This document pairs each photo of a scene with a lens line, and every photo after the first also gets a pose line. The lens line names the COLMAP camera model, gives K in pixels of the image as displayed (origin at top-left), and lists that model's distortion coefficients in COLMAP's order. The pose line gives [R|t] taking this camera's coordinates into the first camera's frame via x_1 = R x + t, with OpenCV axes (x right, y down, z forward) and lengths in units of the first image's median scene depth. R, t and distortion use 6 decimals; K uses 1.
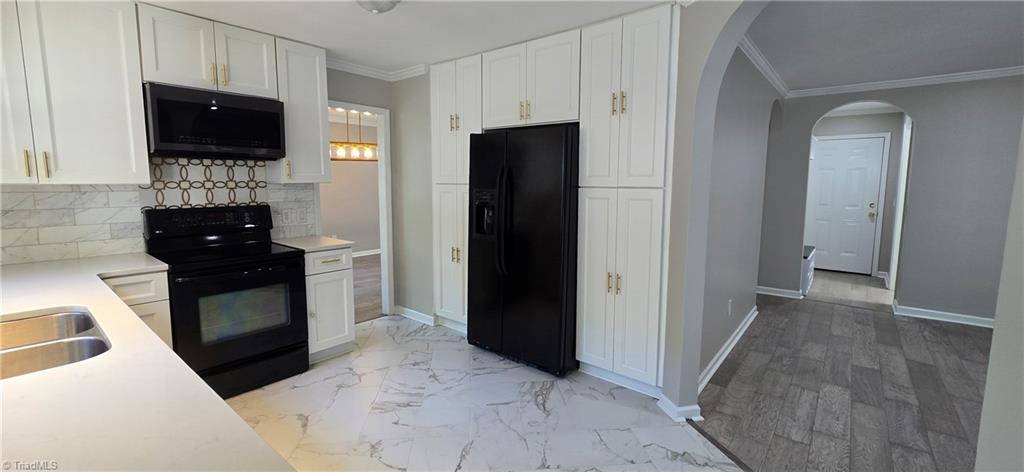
lens RADIAL K [[417.5, 0, 509.6], [0, 417.5, 226.1], [0, 0, 1]] dist [-0.001044, 0.000517]
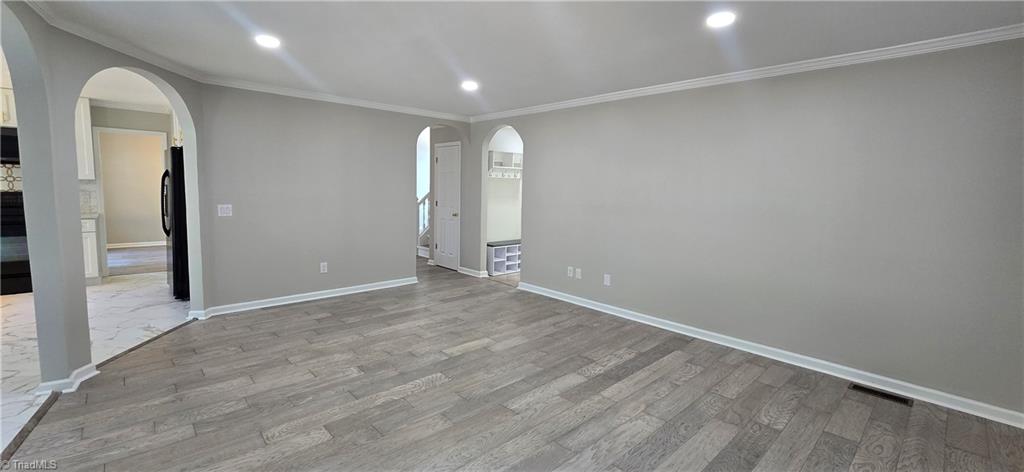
lens RADIAL K [[417.5, 0, 509.6], [0, 417.5, 226.1], [0, 0, 1]] dist [-0.001044, 0.000517]
pose [[0.990987, 0.031202, -0.130270, 1.200736], [-0.033294, 0.999349, -0.013913, 0.039503], [0.129751, 0.018125, 0.991381, -0.342371]]
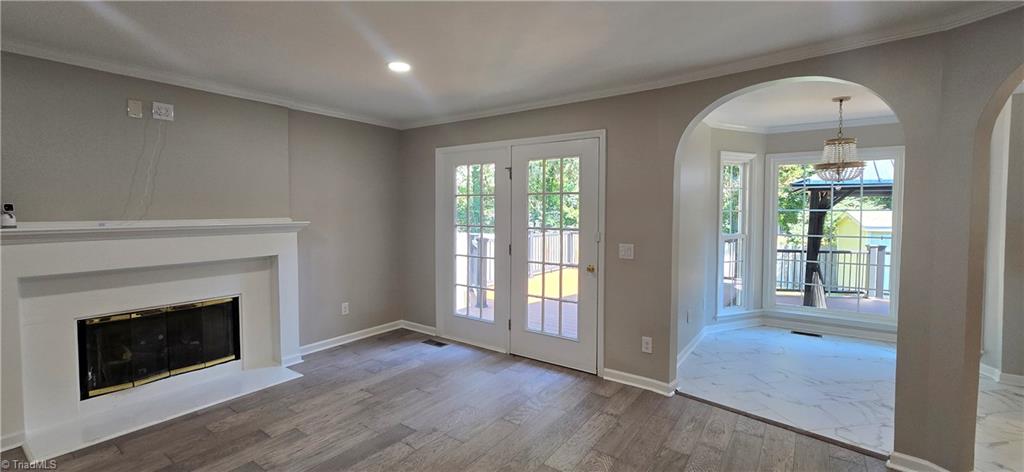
lens RADIAL K [[417.5, 0, 509.6], [0, 417.5, 226.1], [0, 0, 1]] dist [-0.001044, 0.000517]
pose [[-0.997720, -0.004956, -0.067306, 0.975620], [-0.014858, 0.988961, 0.147432, -0.088133], [0.065832, 0.148096, -0.986779, 0.762086]]
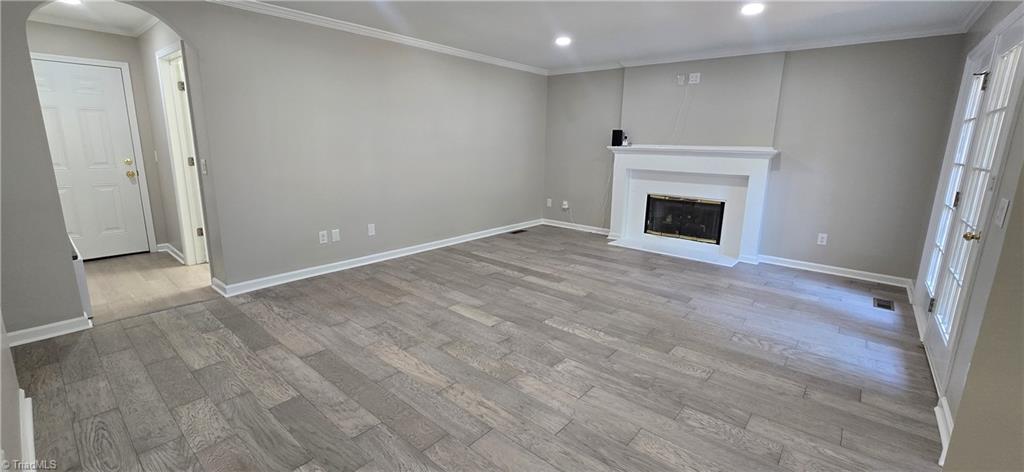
lens RADIAL K [[417.5, 0, 509.6], [0, 417.5, 226.1], [0, 0, 1]] dist [-0.001044, 0.000517]
pose [[0.020418, -0.204250, 0.978706, 0.198009], [0.090117, 0.975301, 0.201659, -0.040837], [-0.995722, 0.084080, 0.038320, 0.467319]]
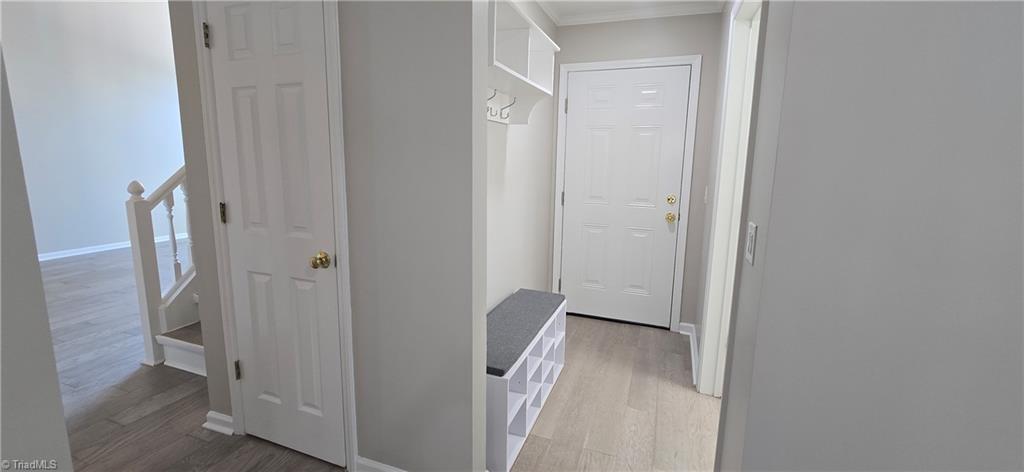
lens RADIAL K [[417.5, 0, 509.6], [0, 417.5, 226.1], [0, 0, 1]] dist [-0.001044, 0.000517]
pose [[0.947485, -0.038014, 0.317532, 0.795871], [0.020529, 0.998092, 0.058235, -0.080213], [-0.319140, -0.048658, 0.946458, 0.887175]]
